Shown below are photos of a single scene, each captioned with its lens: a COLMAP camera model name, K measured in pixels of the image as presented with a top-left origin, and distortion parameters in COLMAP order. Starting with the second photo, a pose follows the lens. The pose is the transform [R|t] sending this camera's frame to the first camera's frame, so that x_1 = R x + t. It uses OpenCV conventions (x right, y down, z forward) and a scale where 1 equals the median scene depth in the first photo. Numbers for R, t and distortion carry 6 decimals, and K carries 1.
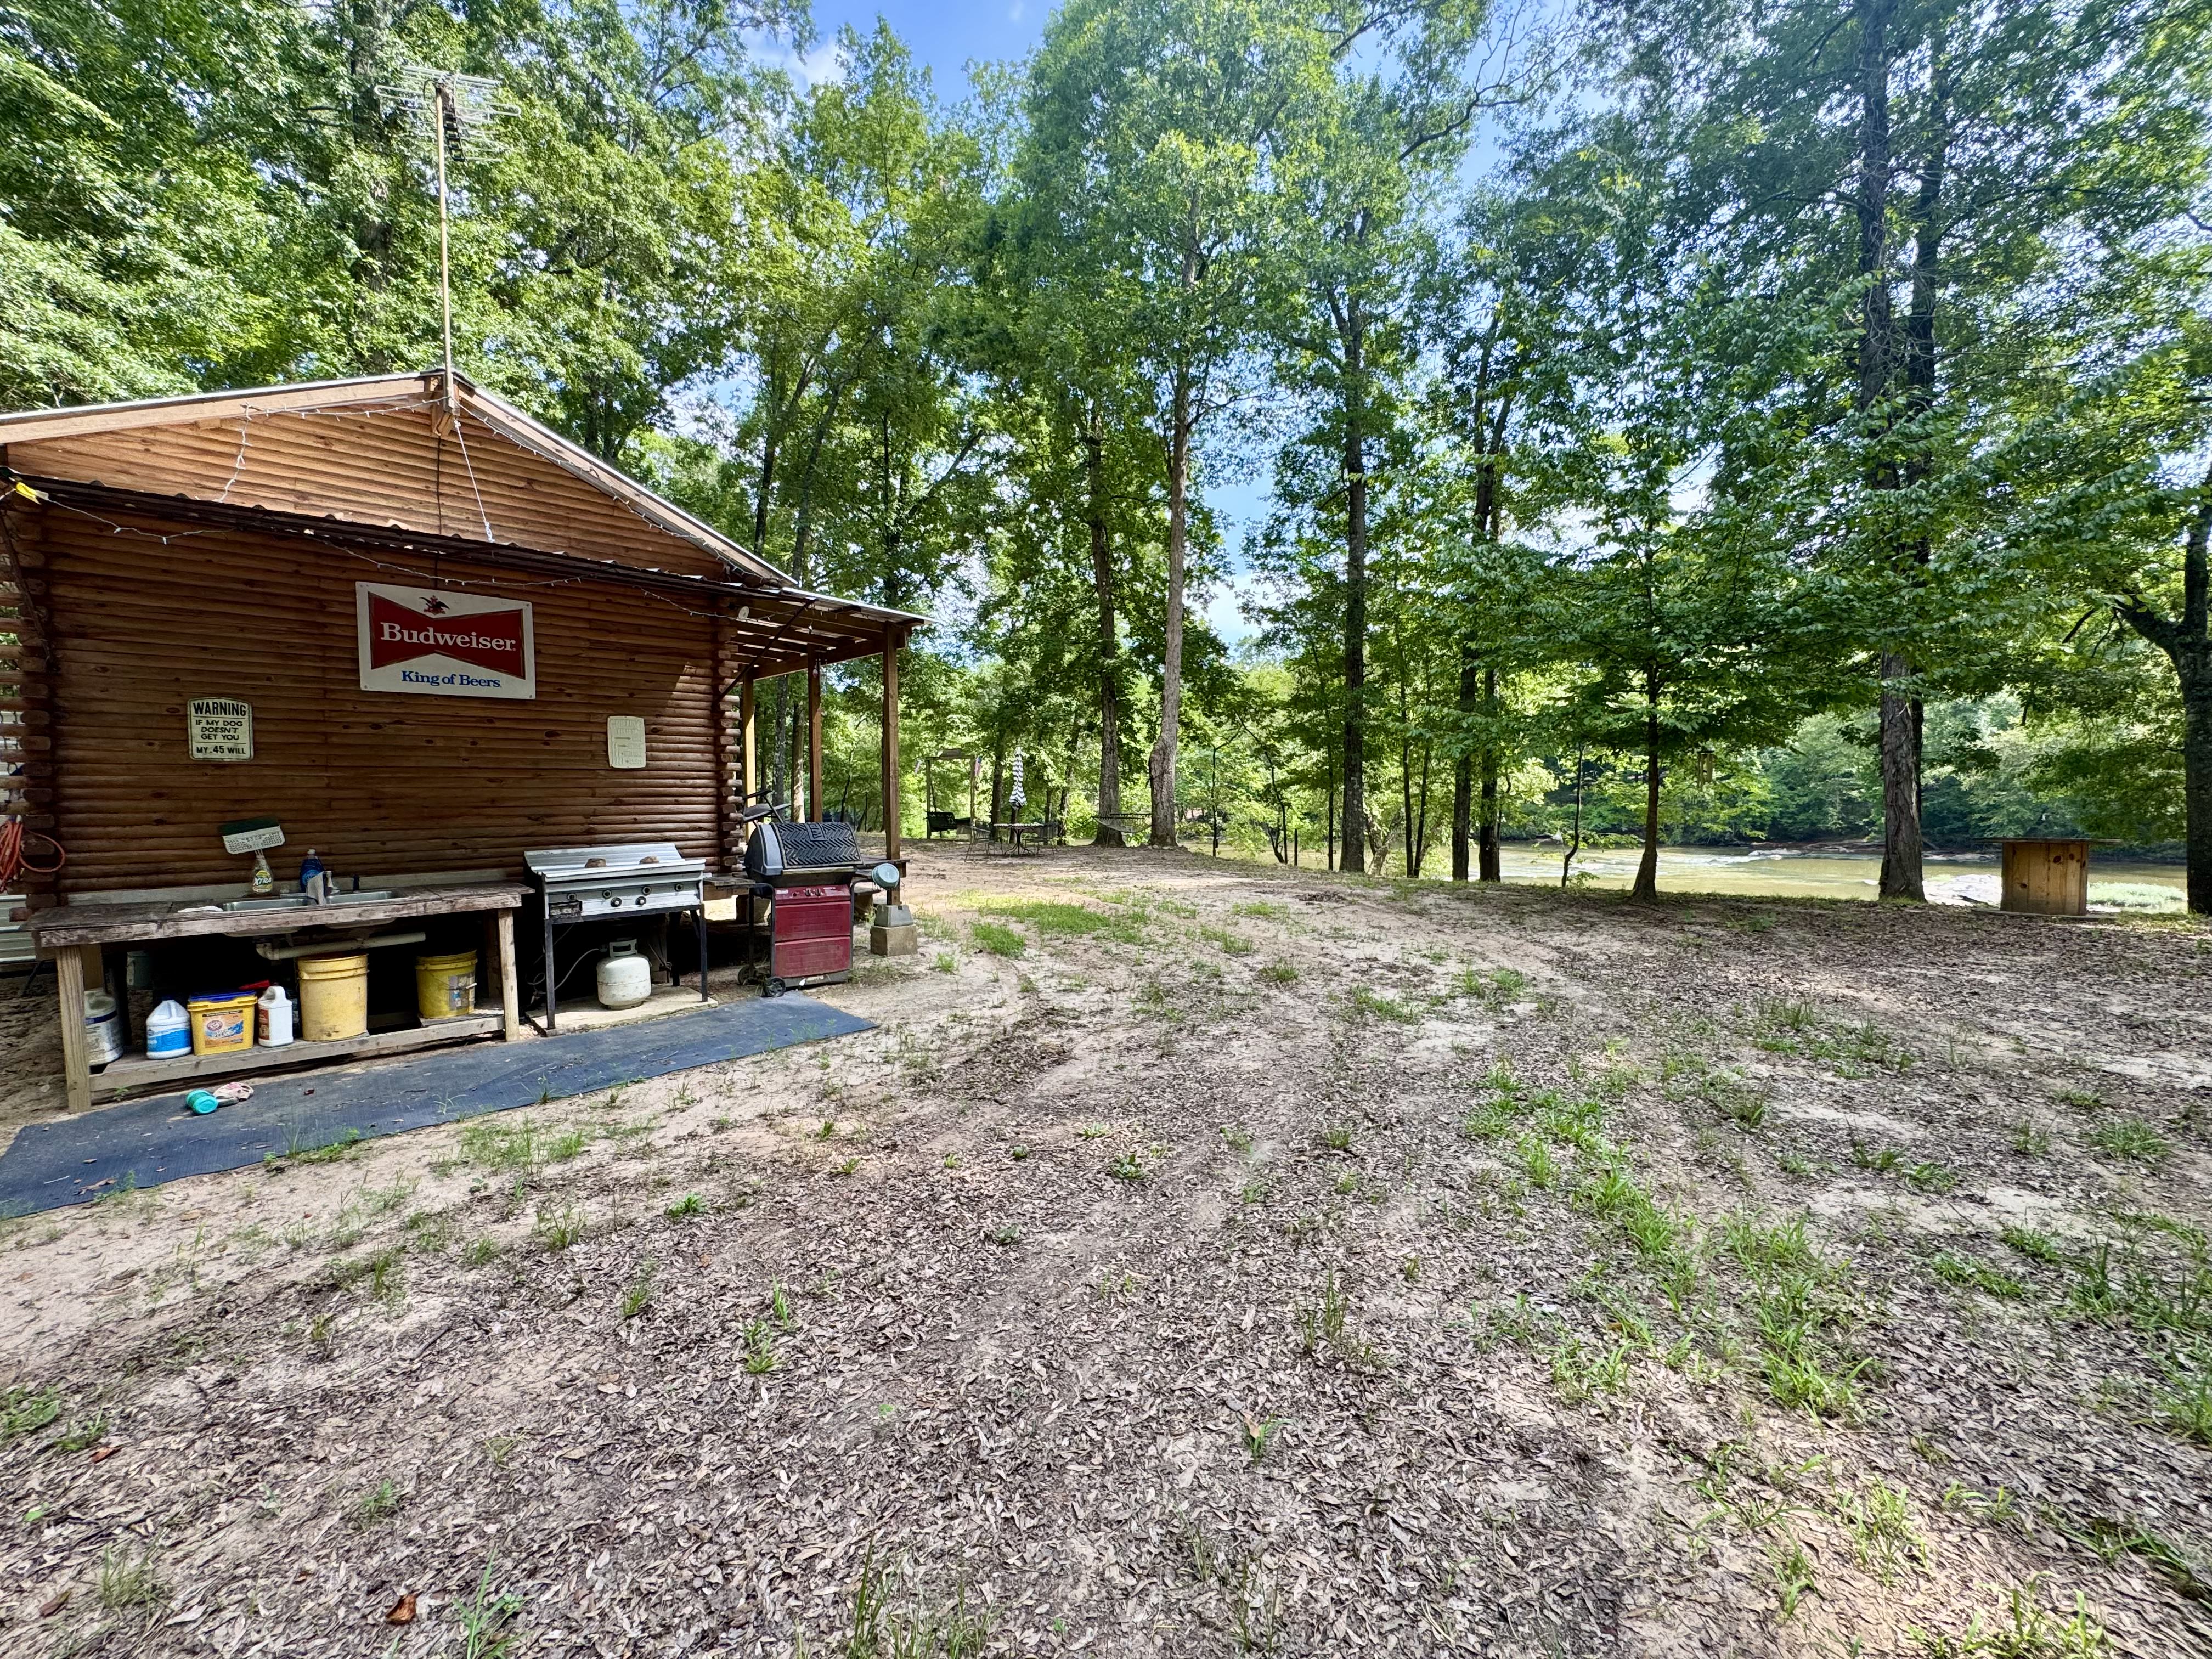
lens RADIAL K [[882.6, 0, 1098.3], [0, 882.6, 825.5], [0, 0, 1]] dist [-0.002266, 0.001131]
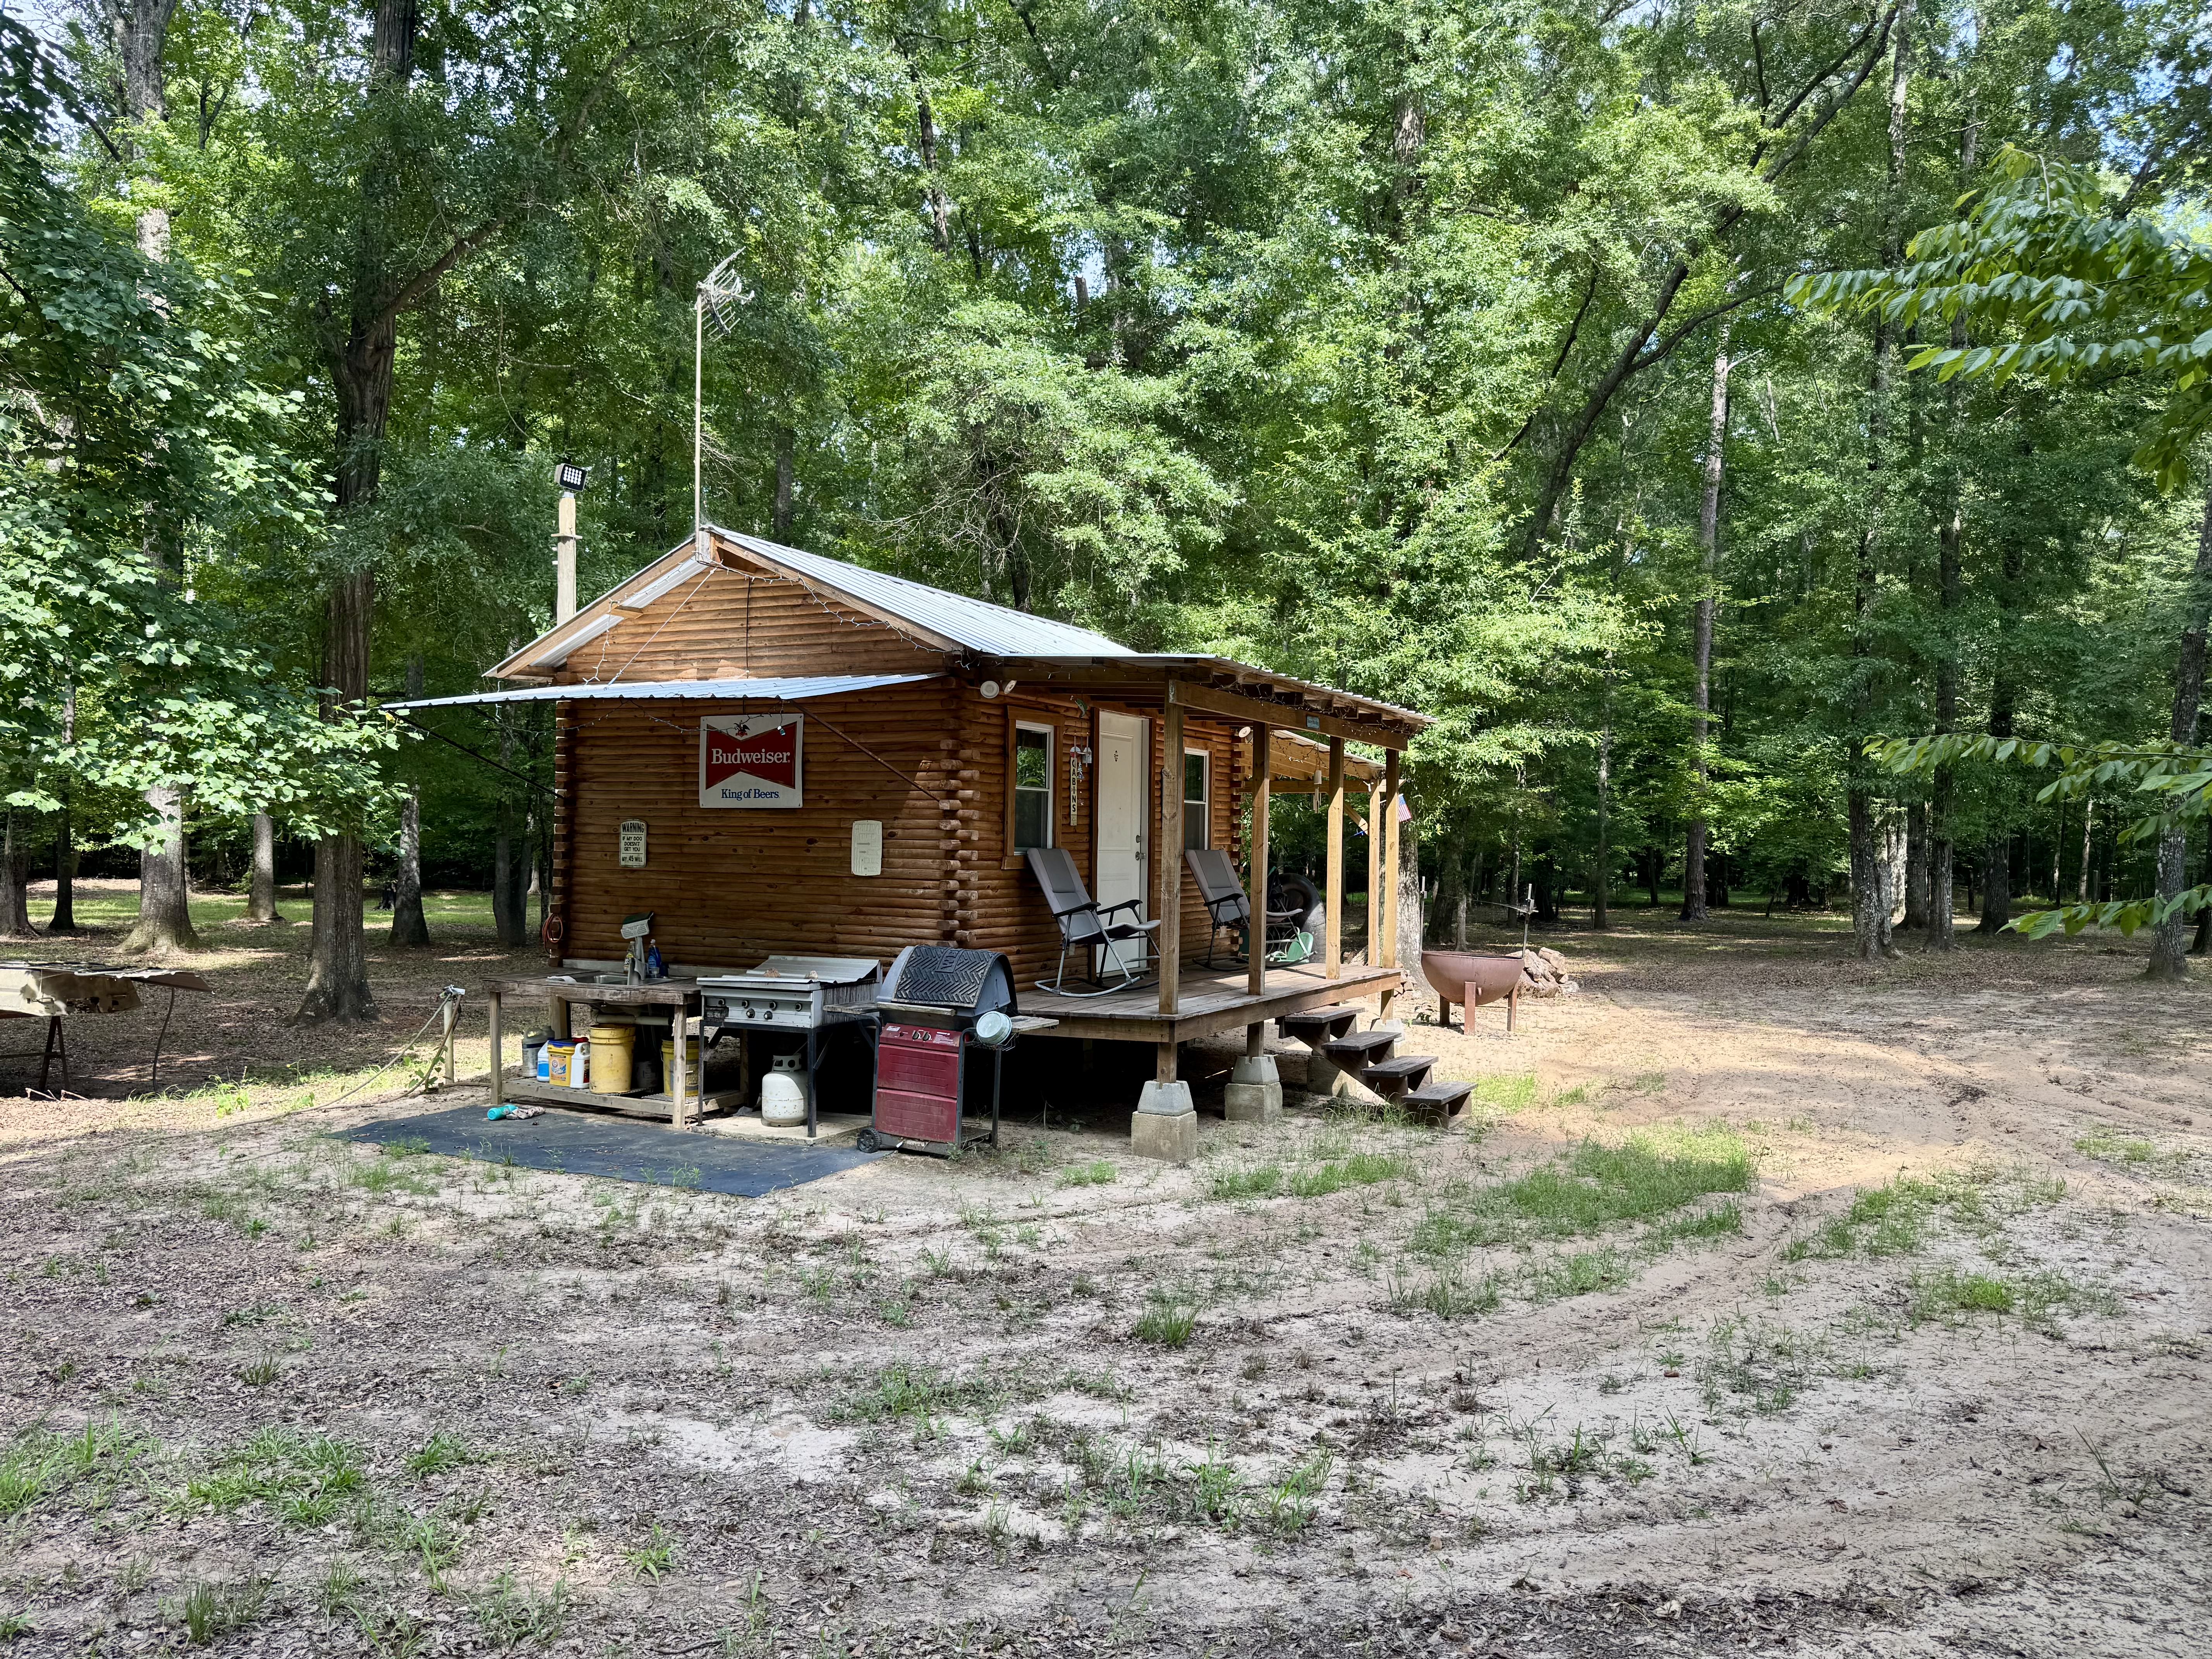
lens RADIAL K [[1556.0, 0, 1097.8], [0, 1556.0, 836.7], [0, 0, 1]] dist [0.060482, -0.073807]
pose [[0.301661, 0.005022, -0.953402, 1.107977], [-0.055653, 0.998374, -0.012350, -0.099823], [0.951790, 0.056785, 0.301450, 0.739945]]
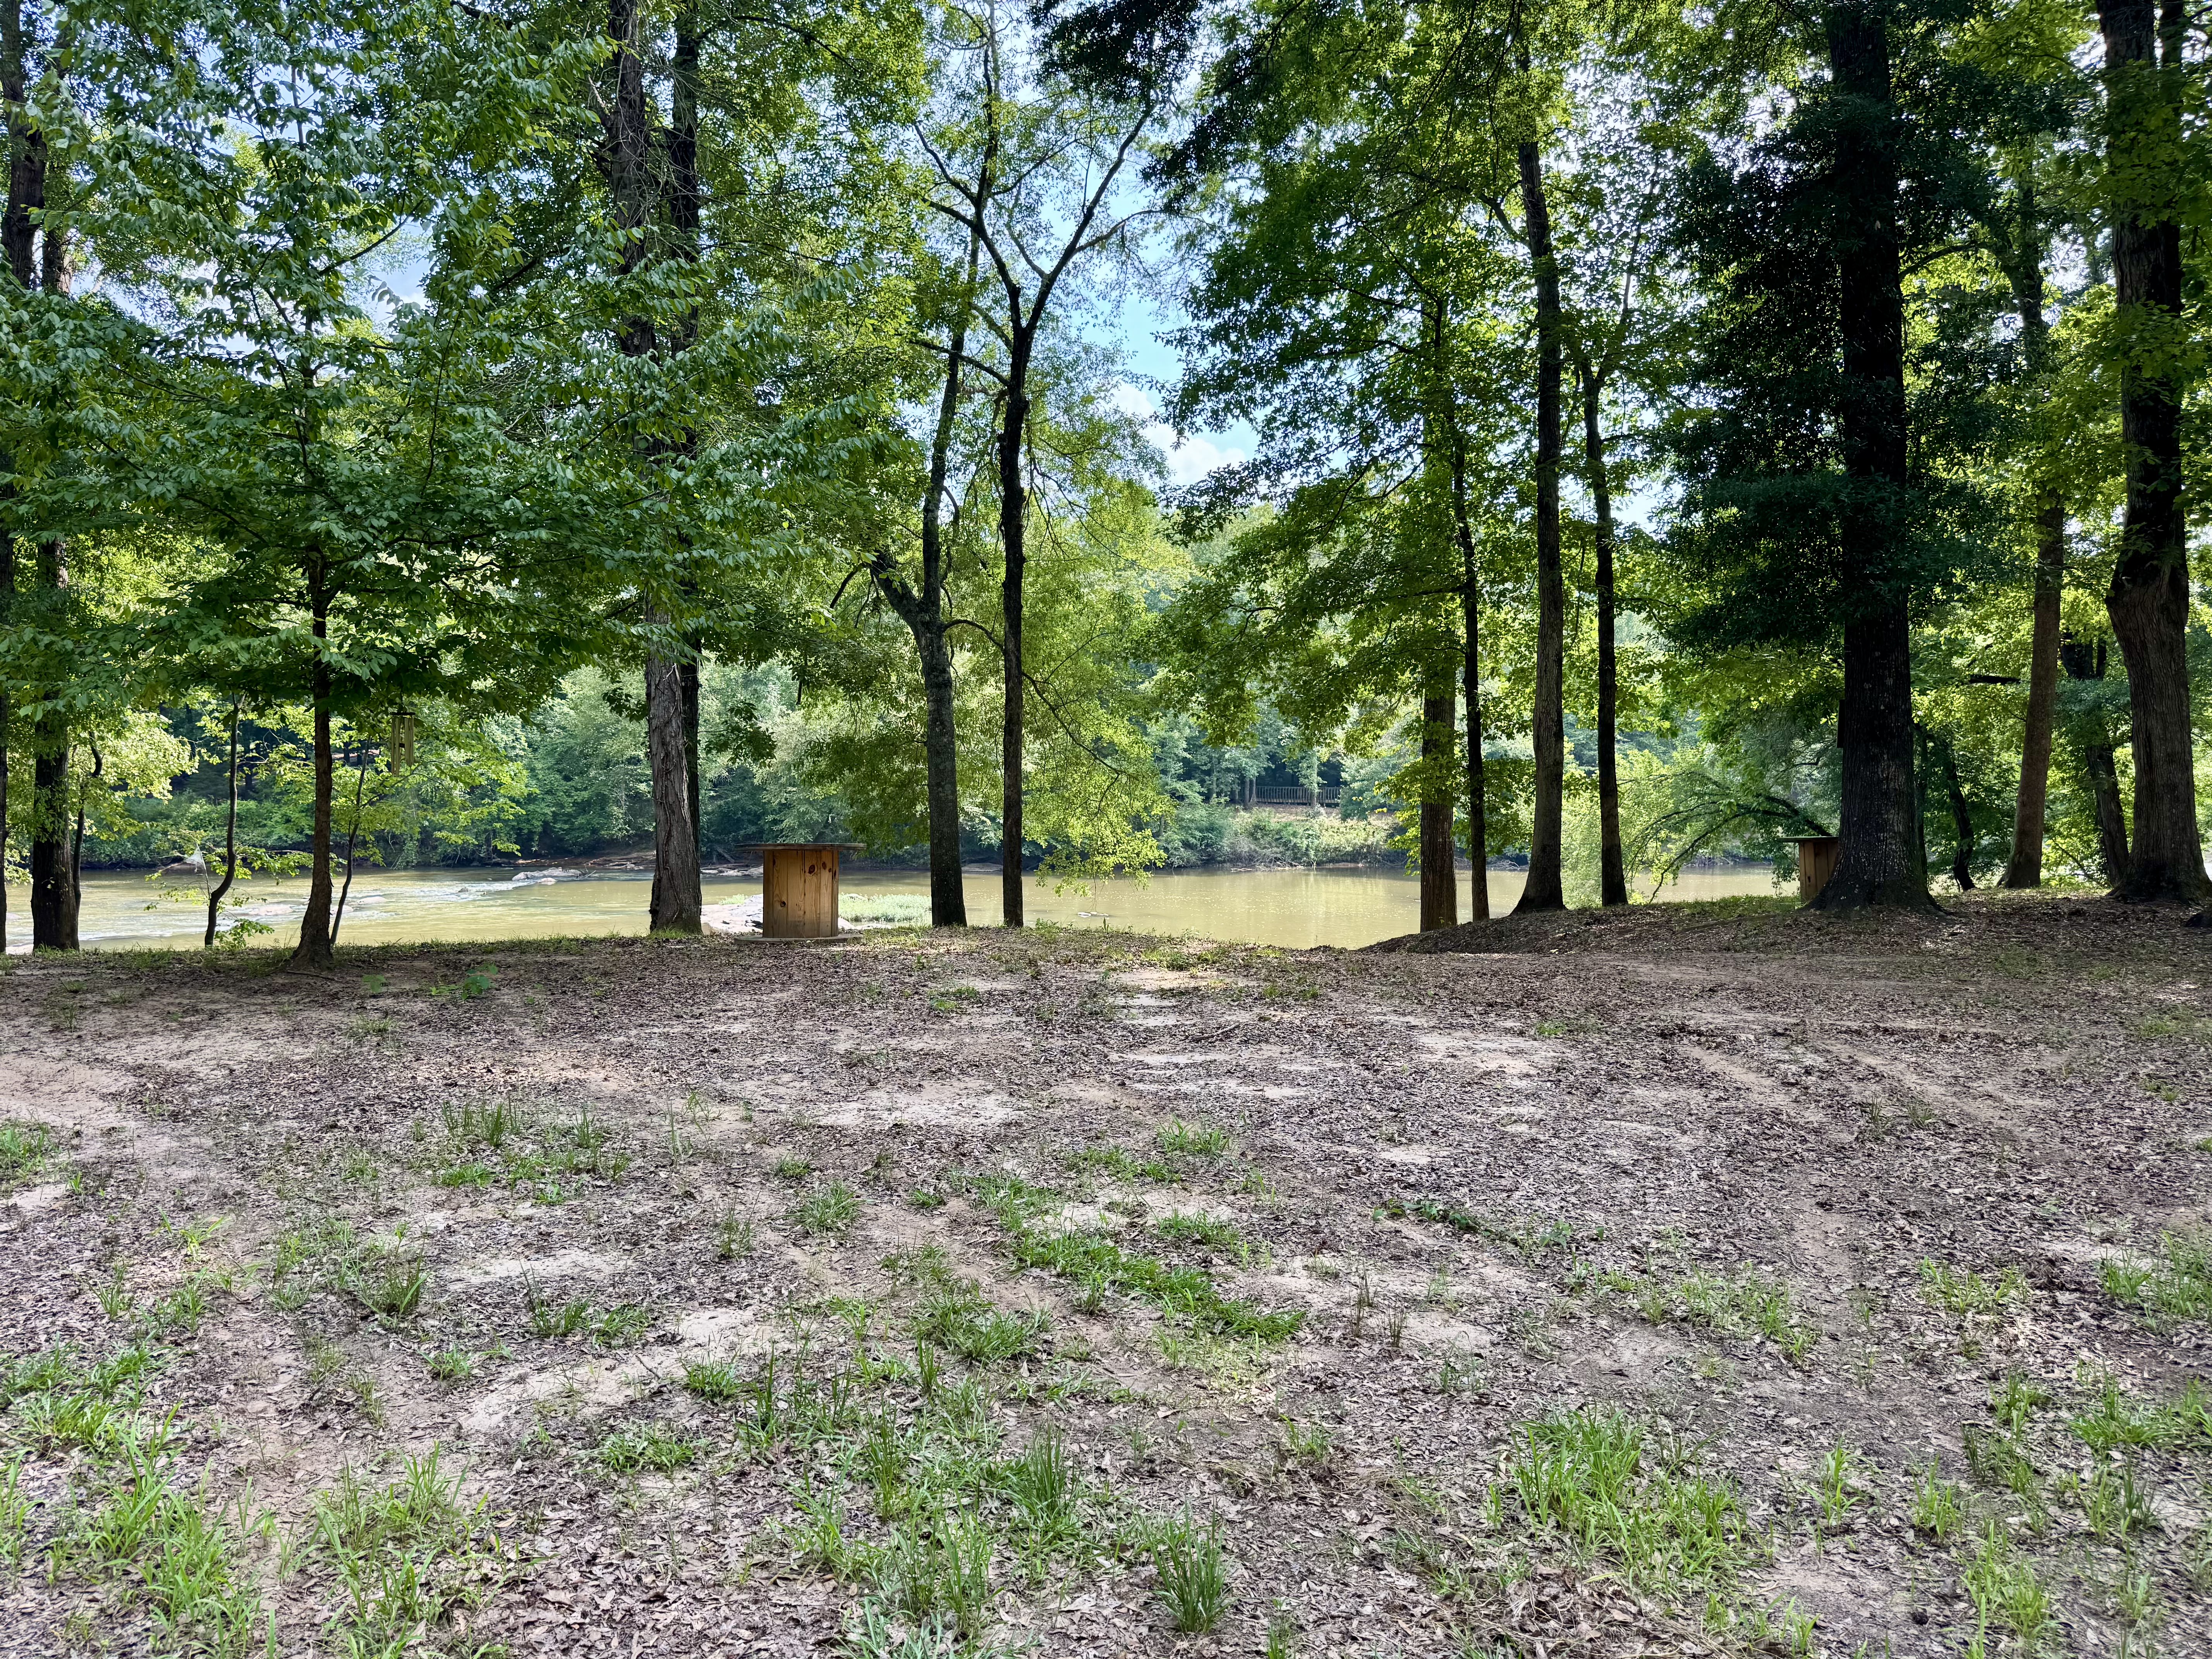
lens RADIAL K [[1556.0, 0, 1094.4], [0, 1556.0, 837.3], [0, 0, 1]] dist [0.060482, -0.073807]
pose [[0.553511, -0.015951, 0.832689, 0.052937], [0.016731, 0.999828, 0.008031, 0.002143], [-0.832674, 0.009487, 0.553682, -0.007222]]
